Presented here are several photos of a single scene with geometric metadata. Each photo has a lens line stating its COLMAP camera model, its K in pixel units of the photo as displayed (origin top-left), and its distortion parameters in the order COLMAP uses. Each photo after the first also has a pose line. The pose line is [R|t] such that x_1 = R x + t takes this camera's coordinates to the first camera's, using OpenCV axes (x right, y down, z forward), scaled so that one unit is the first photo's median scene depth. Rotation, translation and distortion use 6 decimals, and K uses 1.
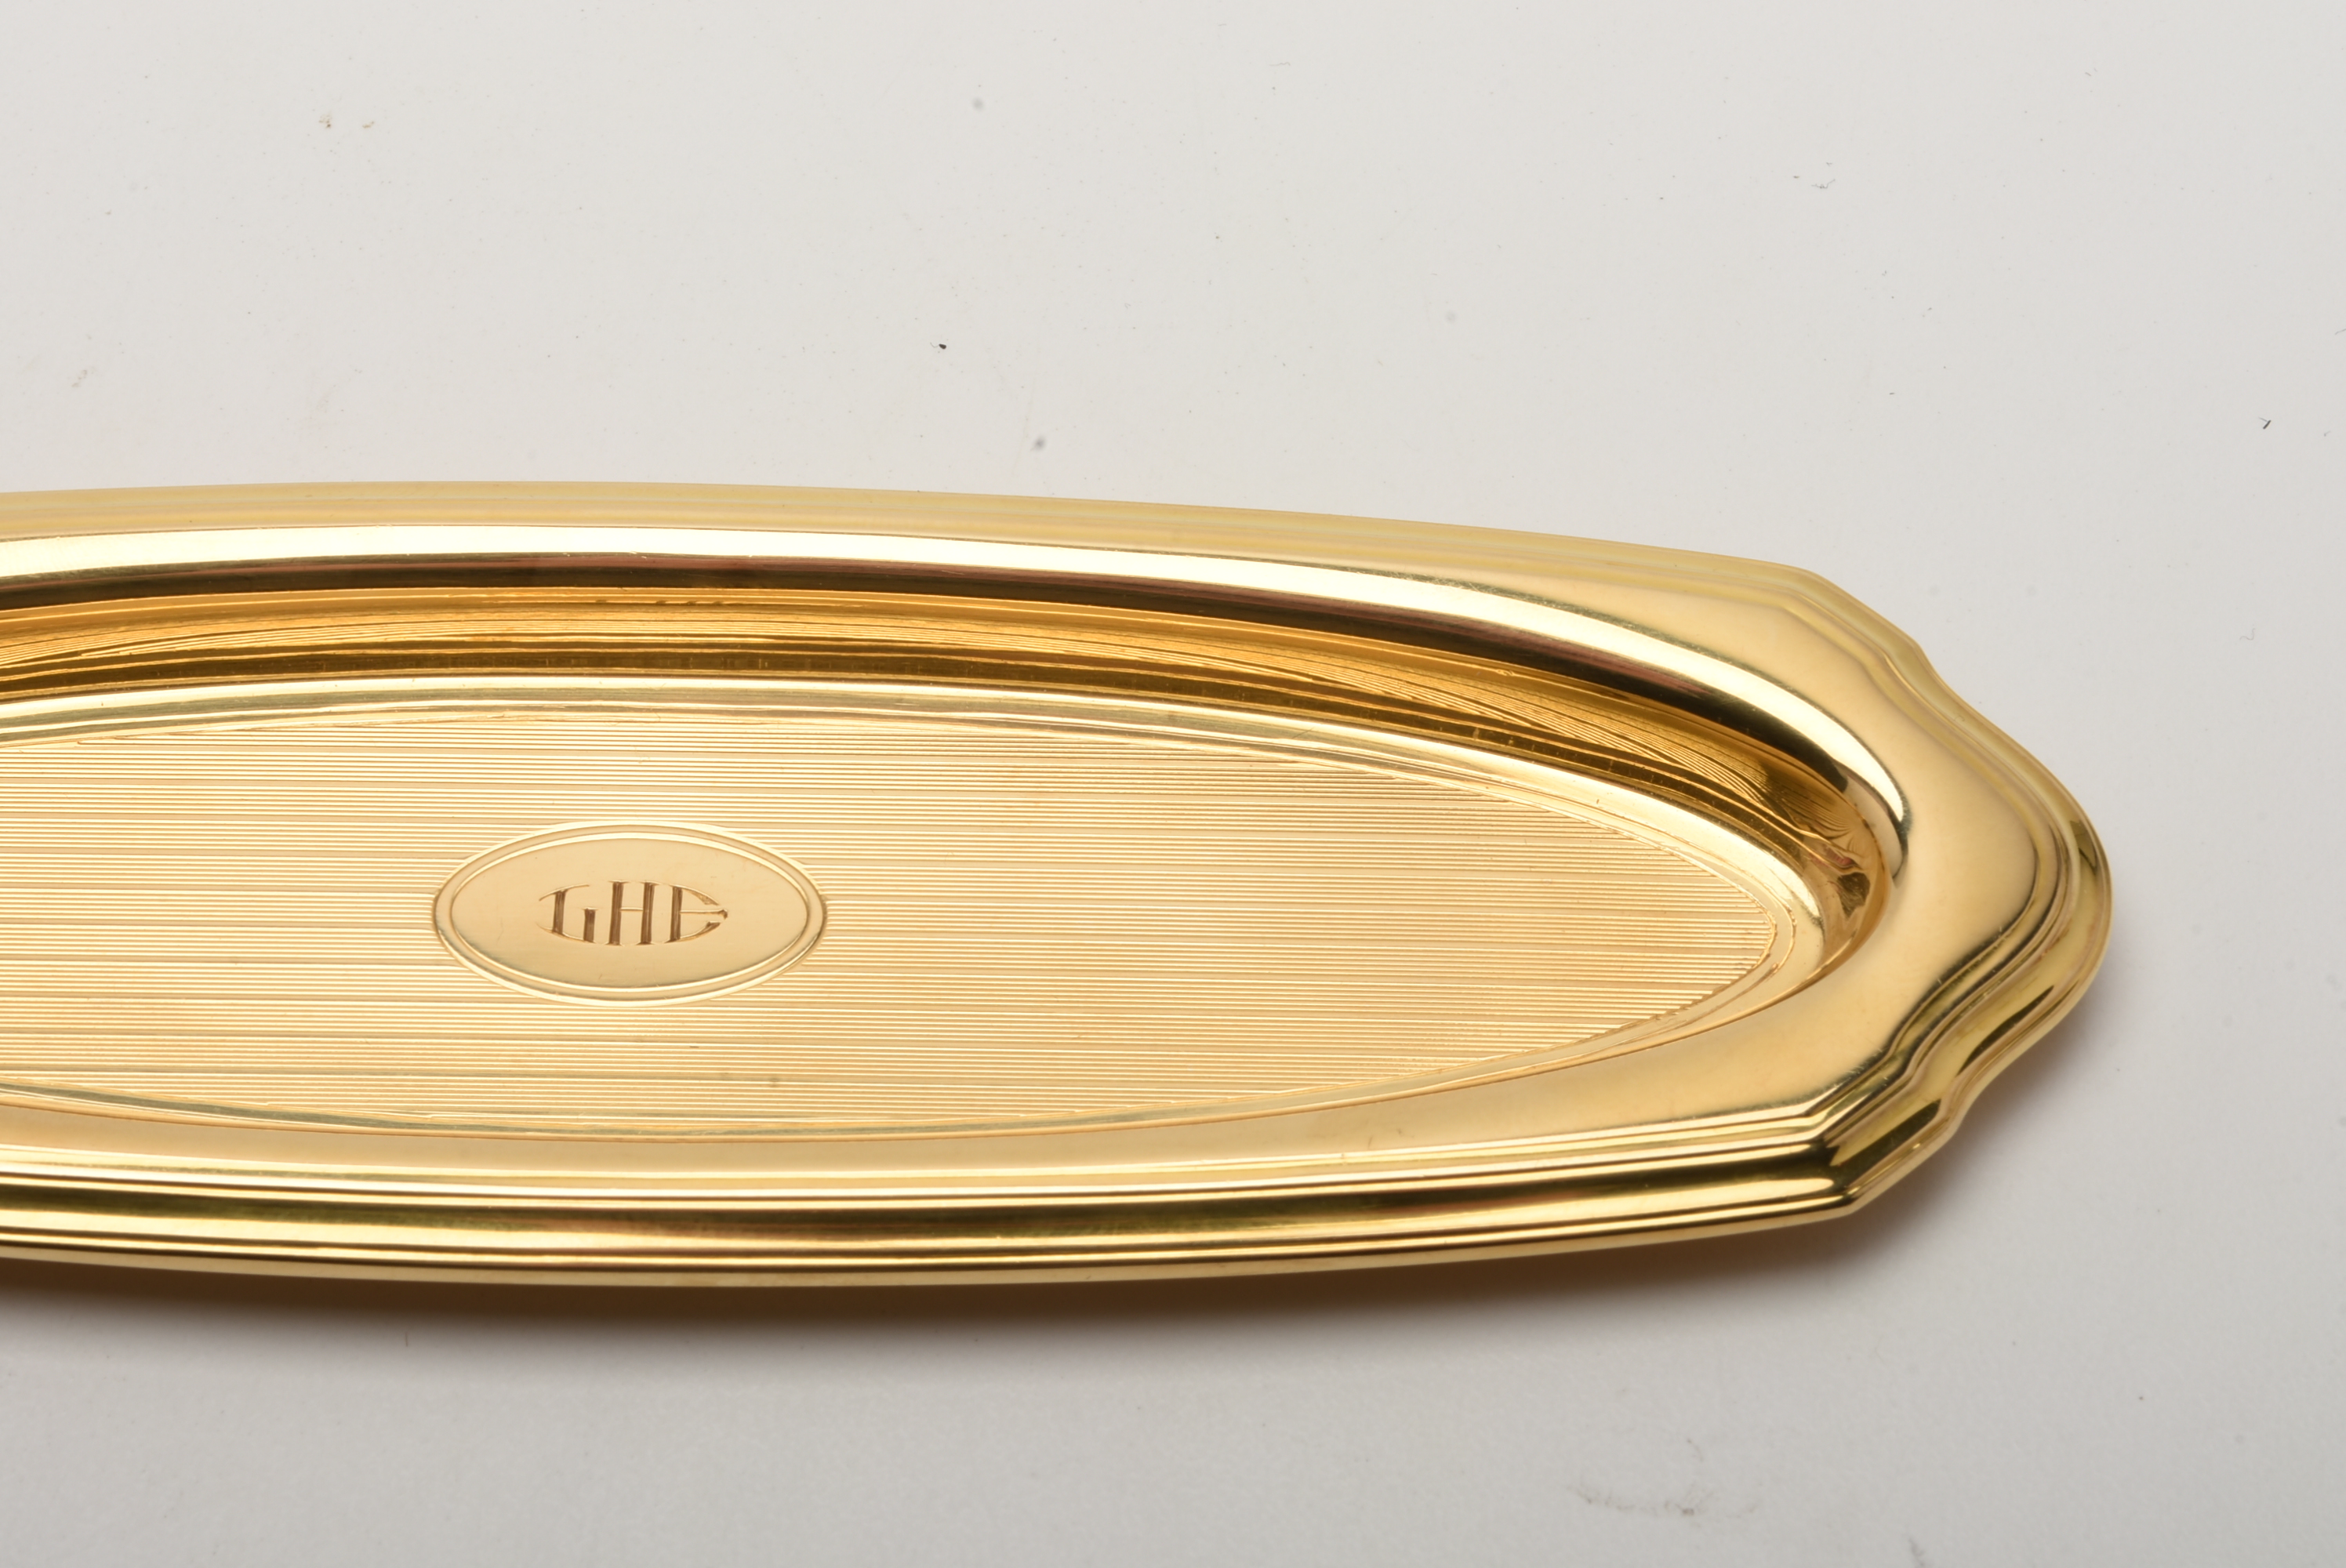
lens RADIAL K [[5337.1, 0, 1186.0], [0, 5337.1, 789.4], [0, 0, 1]] dist [-0.023901, 0.000000]
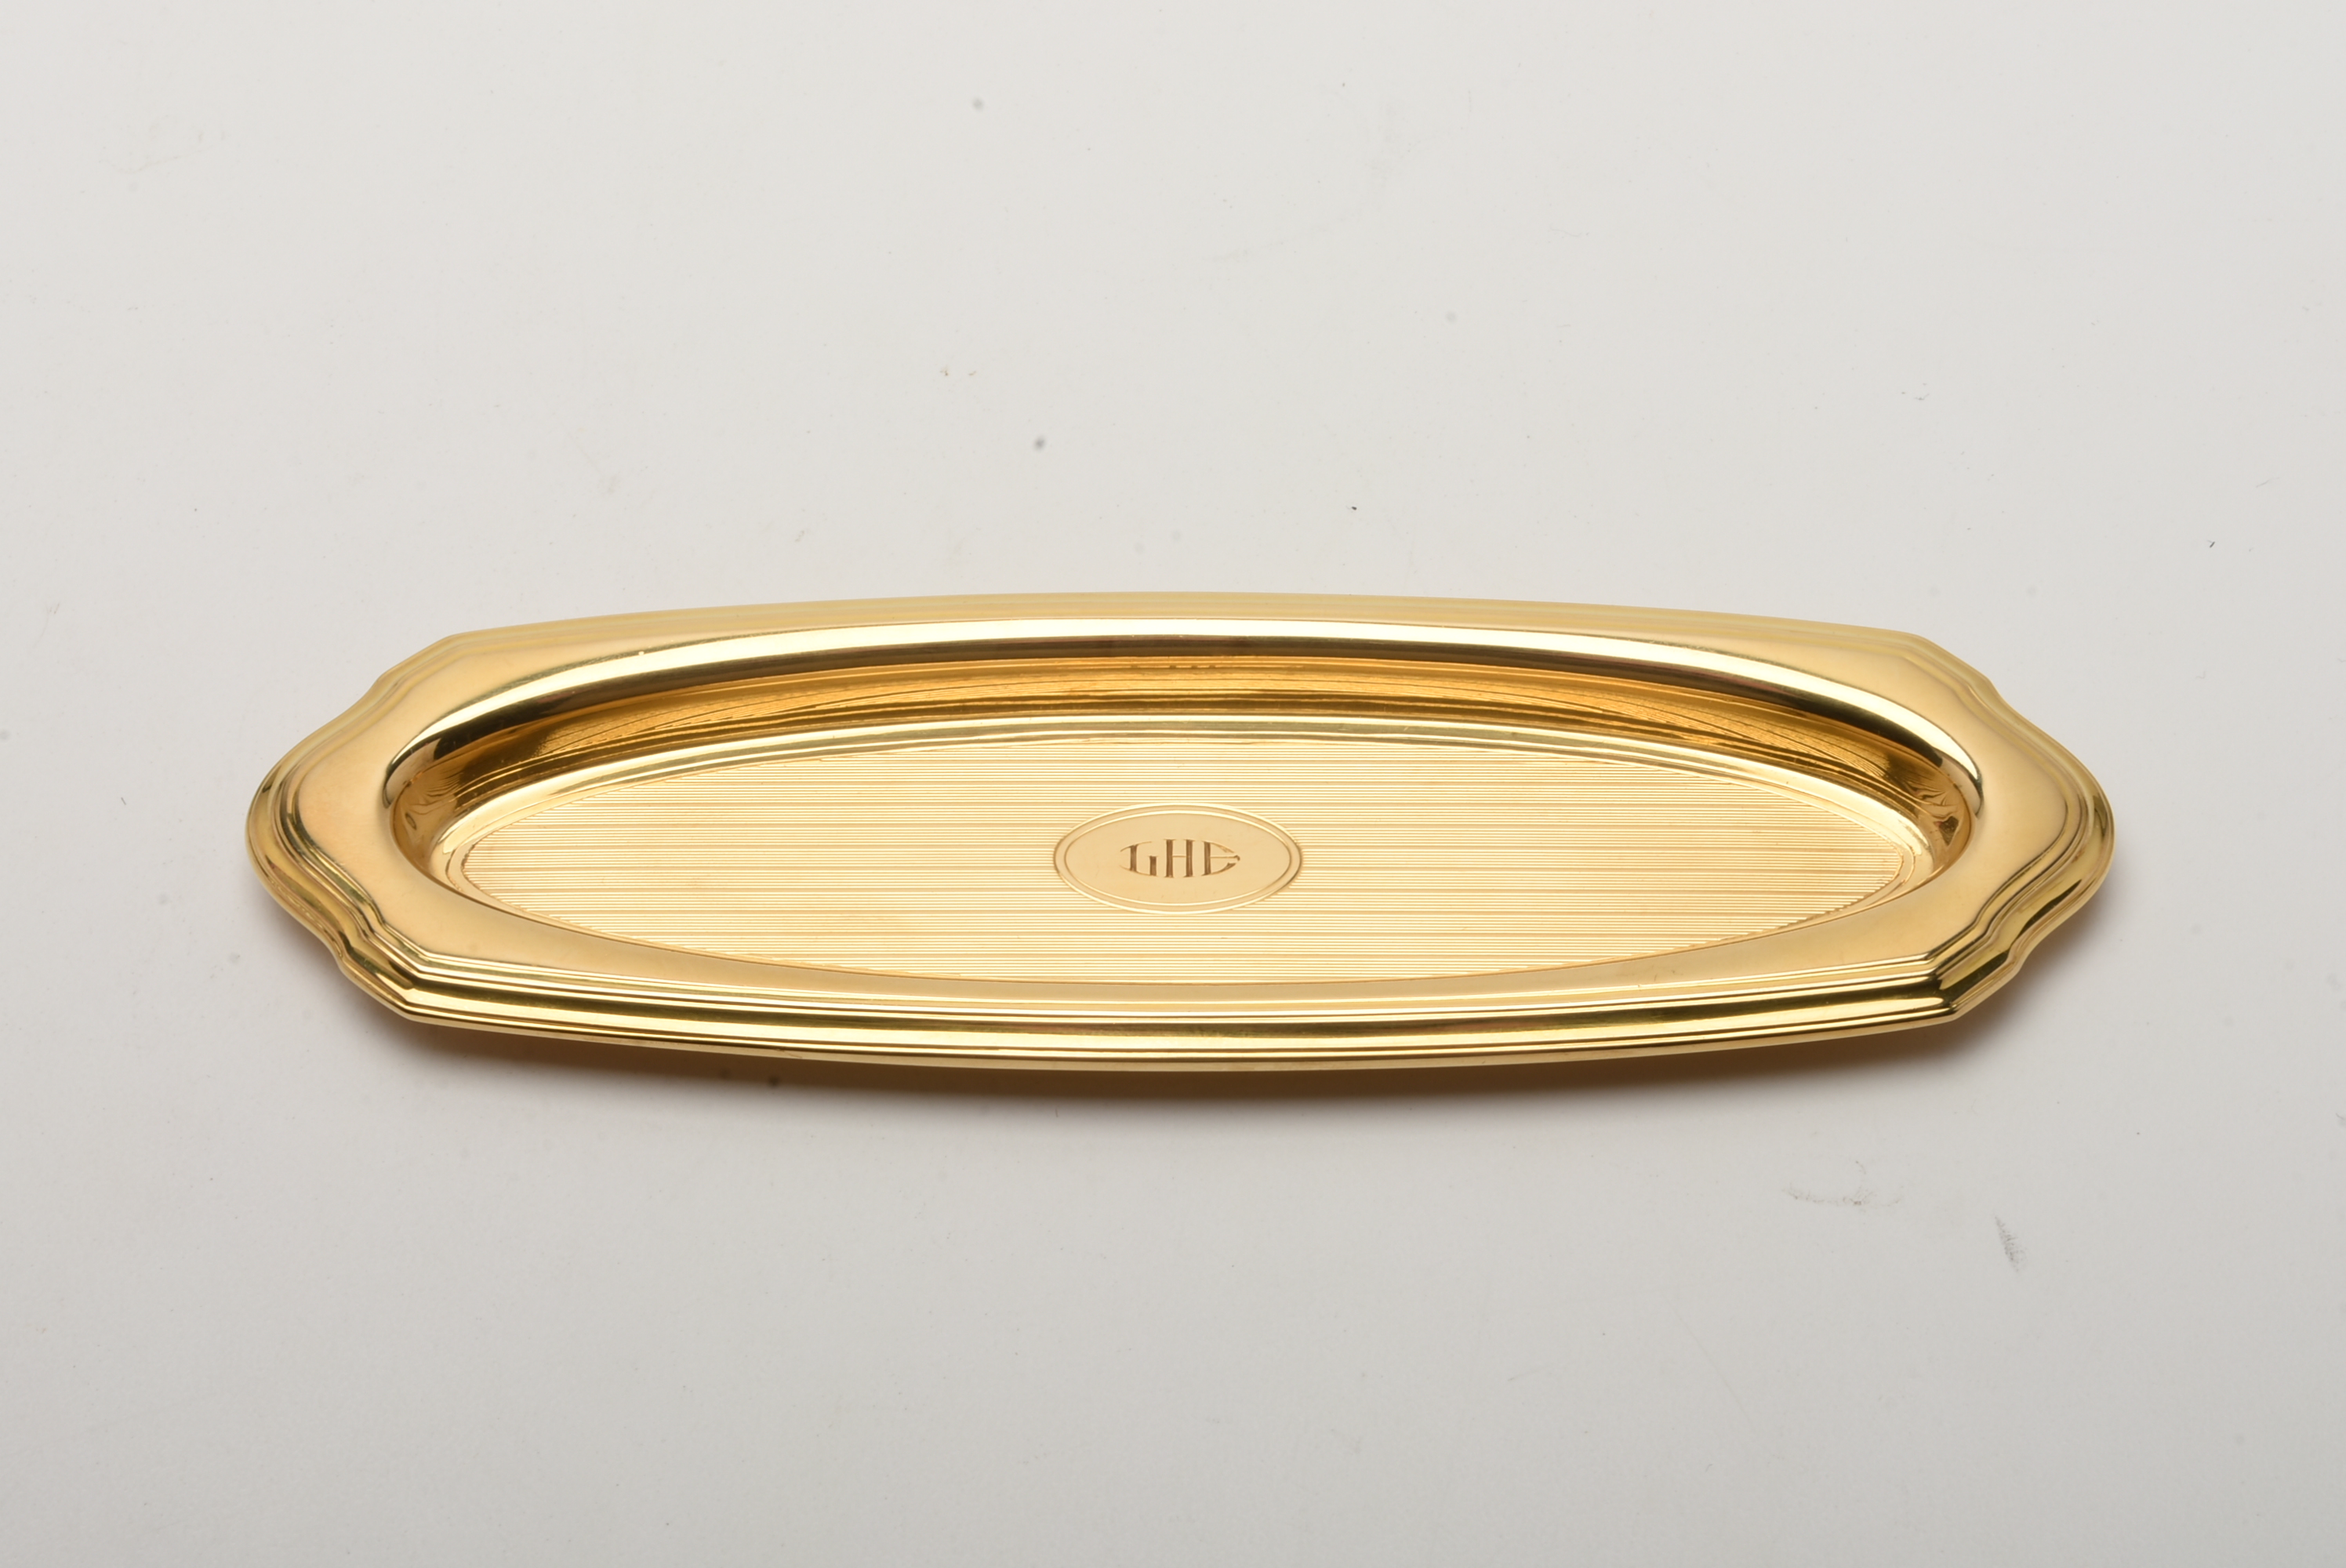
lens RADIAL K [[5337.1, 0, 1160.8], [0, 5337.1, 782.9], [0, 0, 1]] dist [-0.023901, 0.000000]
pose [[0.999738, -0.013178, -0.018742, -0.079488], [0.011998, 0.998019, -0.061760, 0.098851], [0.019518, 0.061519, 0.997915, -0.585255]]
